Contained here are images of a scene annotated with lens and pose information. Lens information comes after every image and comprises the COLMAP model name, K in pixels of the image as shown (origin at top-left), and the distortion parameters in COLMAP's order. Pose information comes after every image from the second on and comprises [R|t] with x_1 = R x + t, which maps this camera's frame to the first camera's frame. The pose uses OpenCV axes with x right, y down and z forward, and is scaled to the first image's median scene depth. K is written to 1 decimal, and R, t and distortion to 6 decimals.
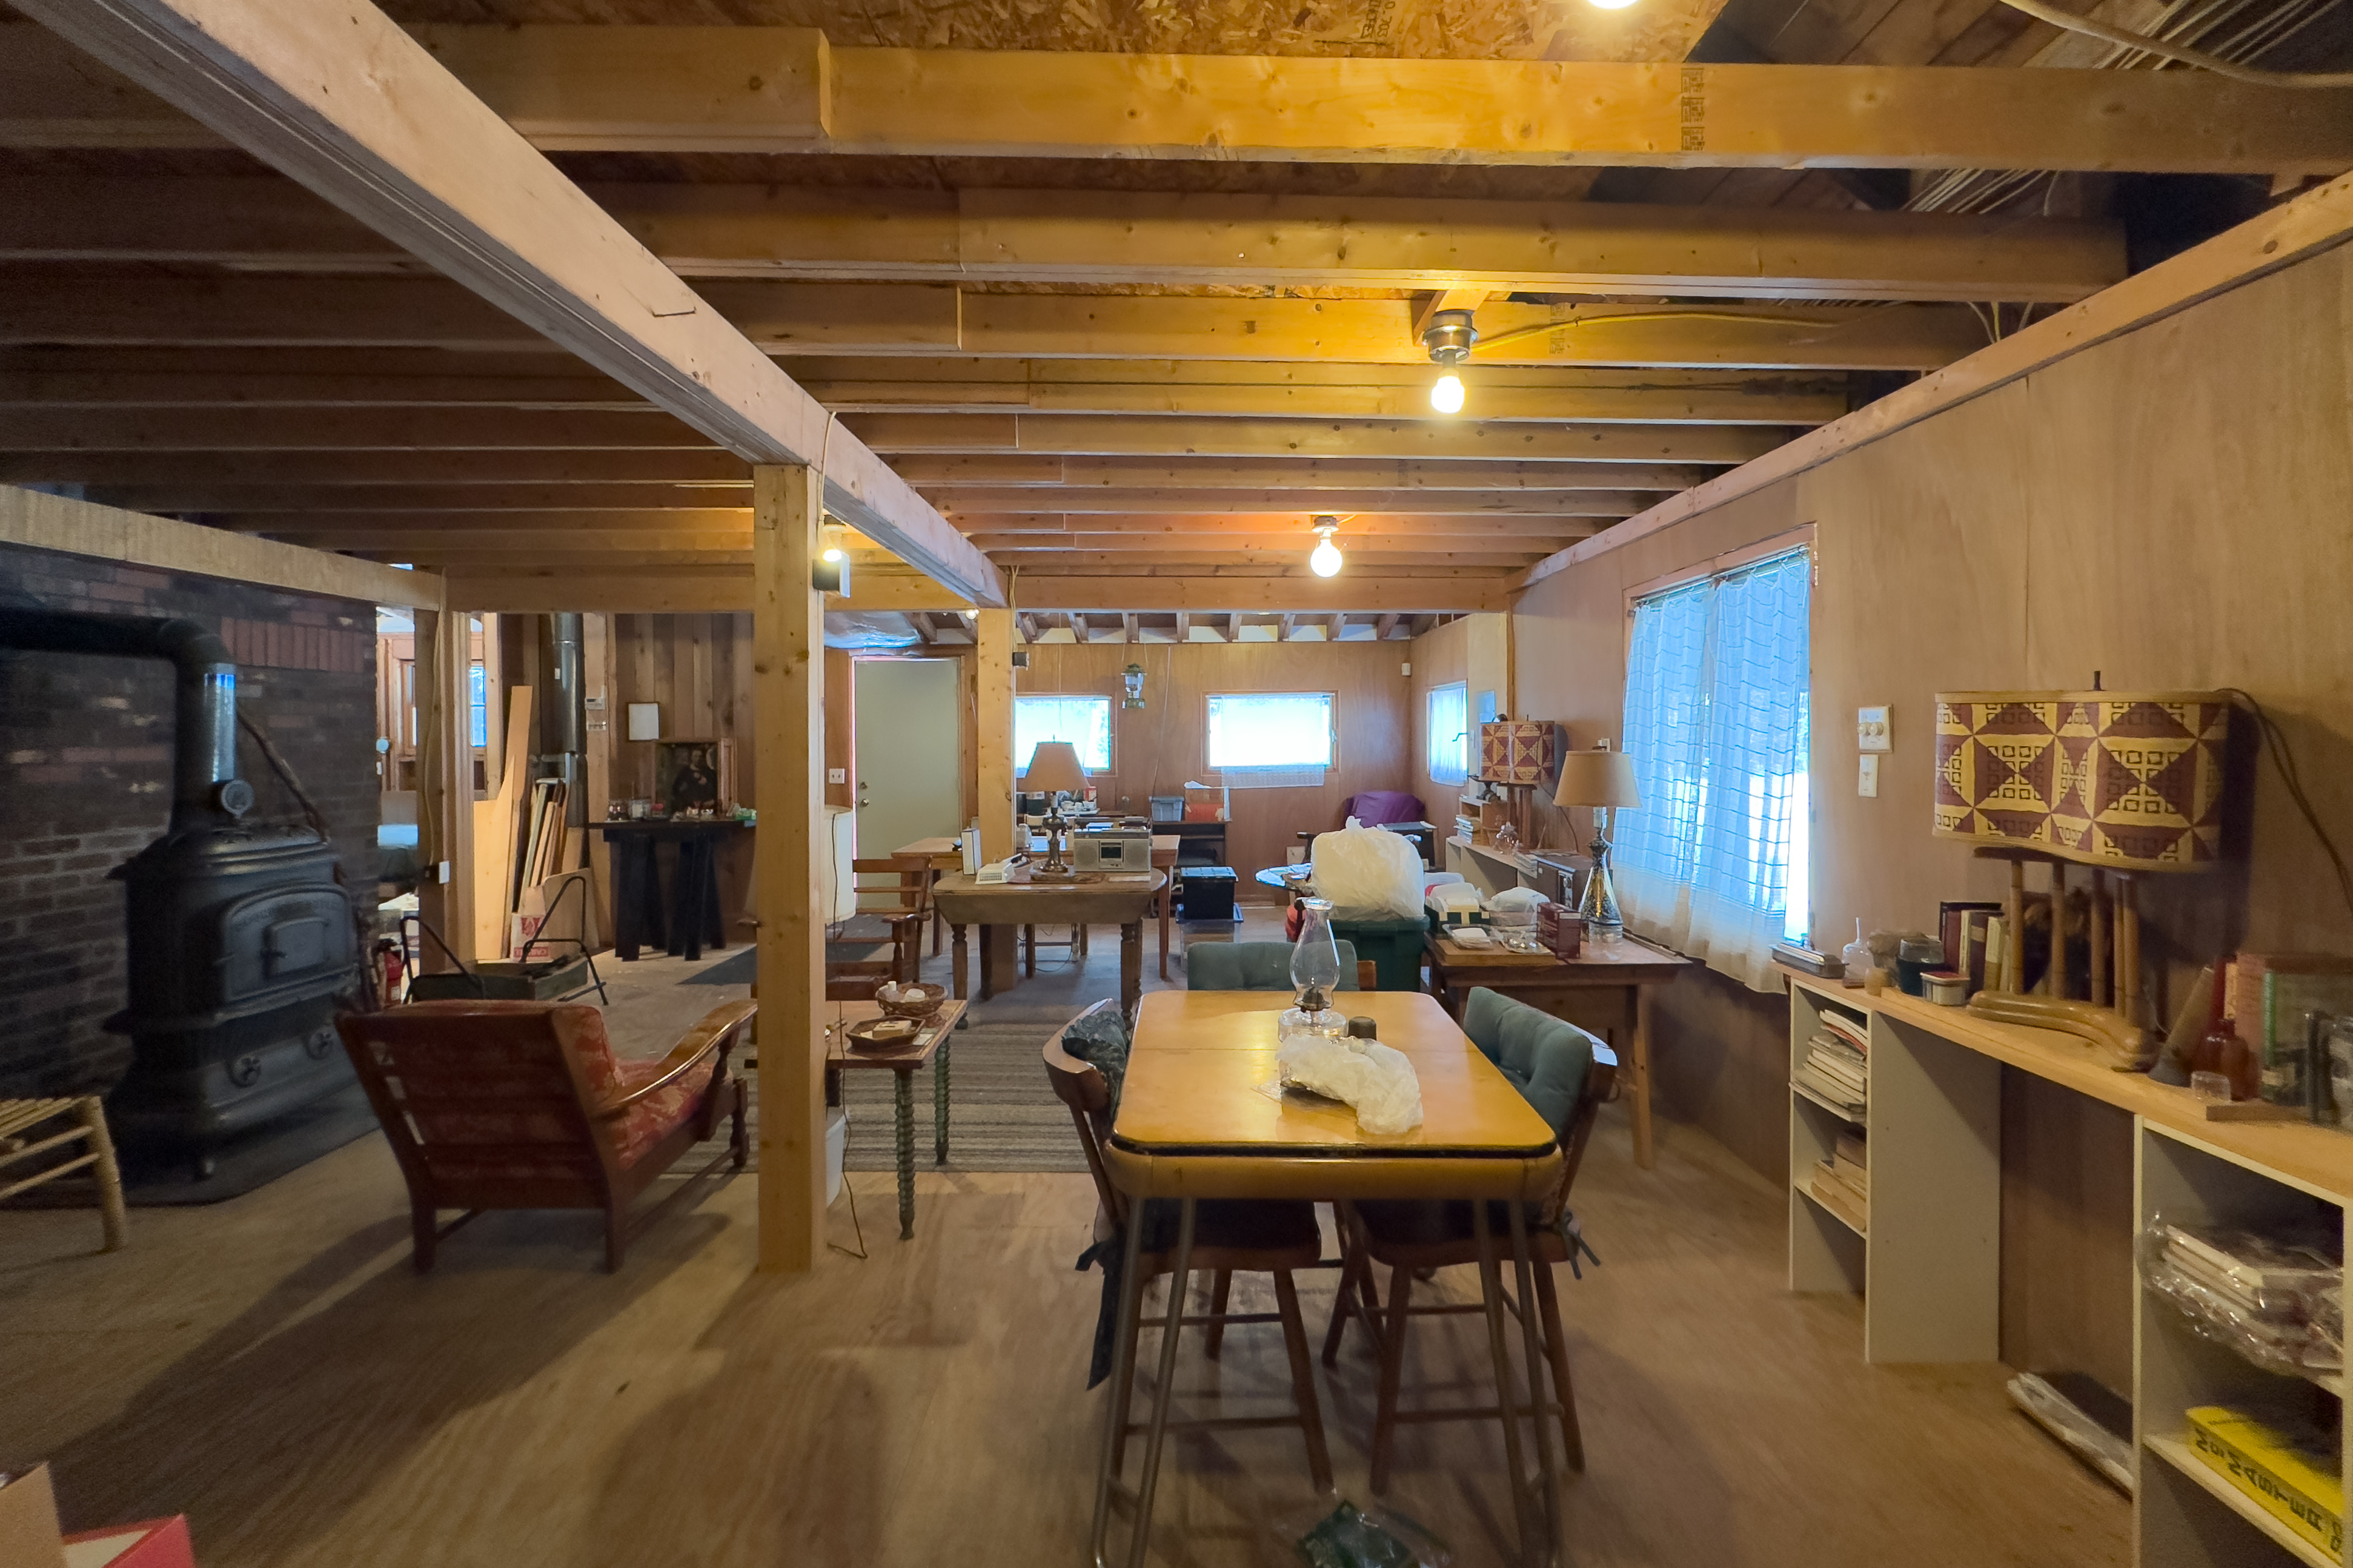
lens RADIAL K [[921.7, 0, 1169.1], [0, 921.7, 753.1], [0, 0, 1]] dist [-0.002975, -0.001071]
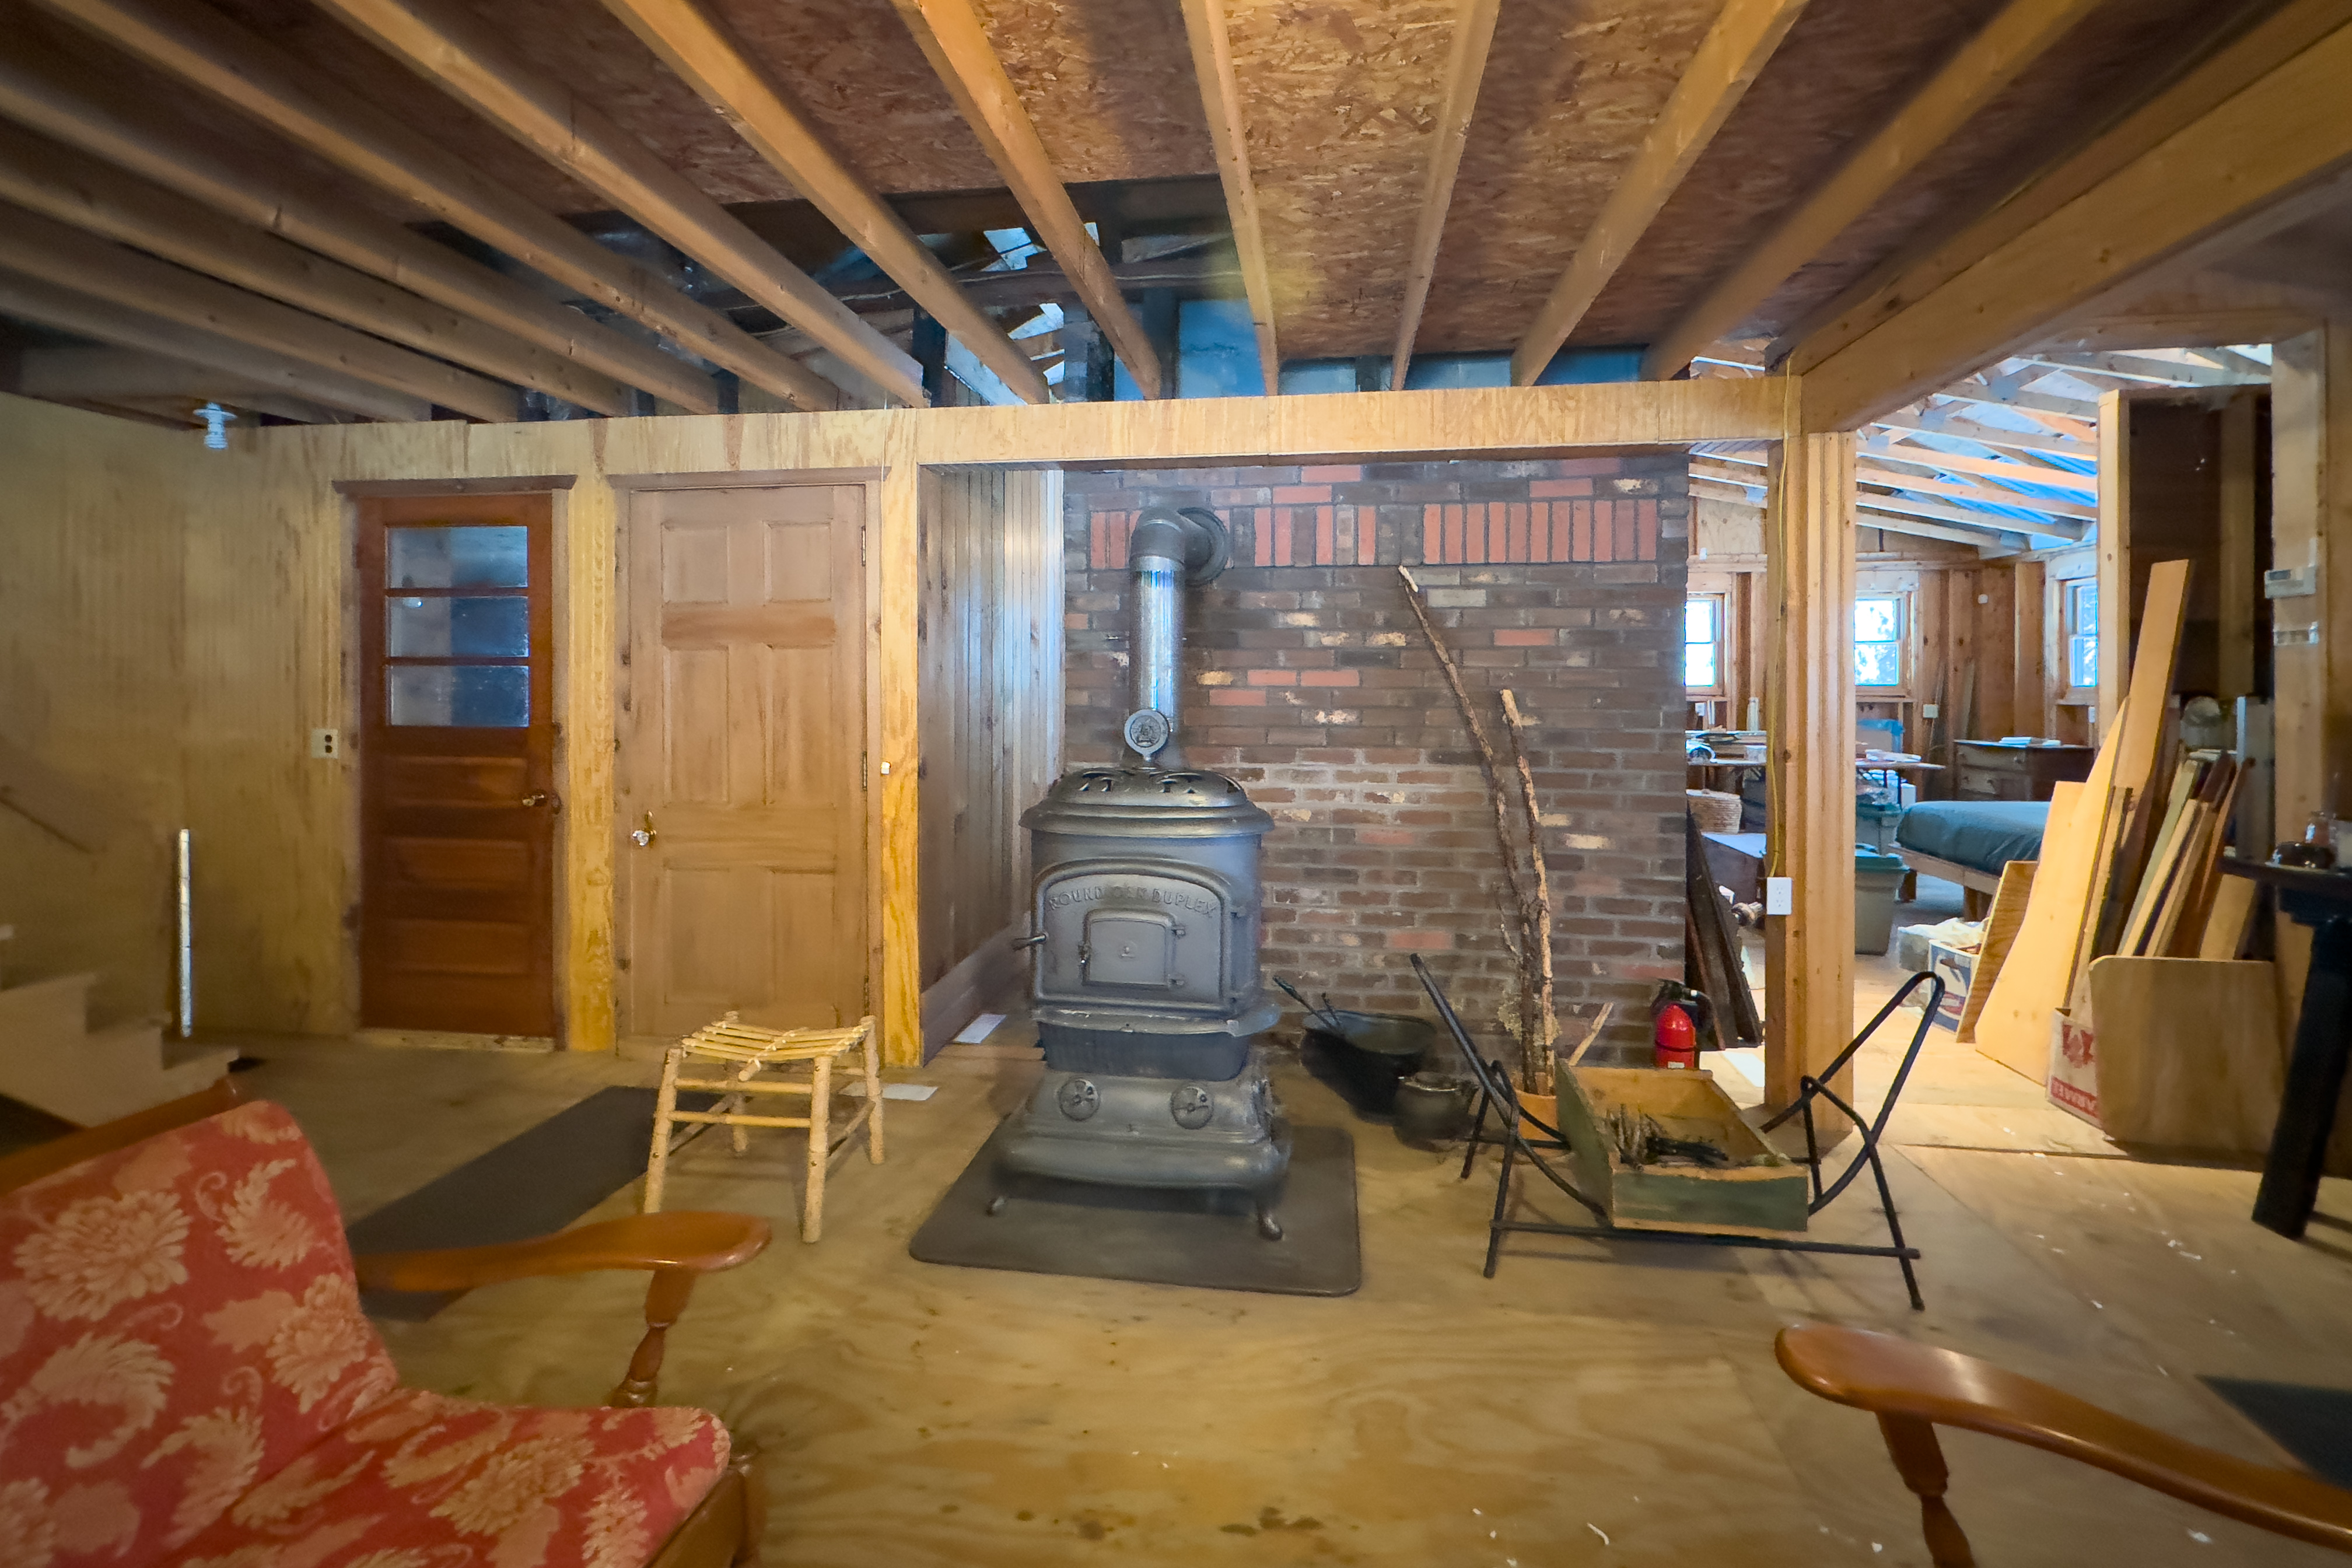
lens RADIAL K [[977.4, 0, 1198.3], [0, 977.4, 677.6], [0, 0, 1]] dist [-0.020586, 0.000317]
pose [[-0.152271, 0.008390, -0.988303, -0.195126], [-0.020538, 0.999721, 0.011651, -0.007503], [0.988125, 0.022072, -0.152057, 1.003973]]
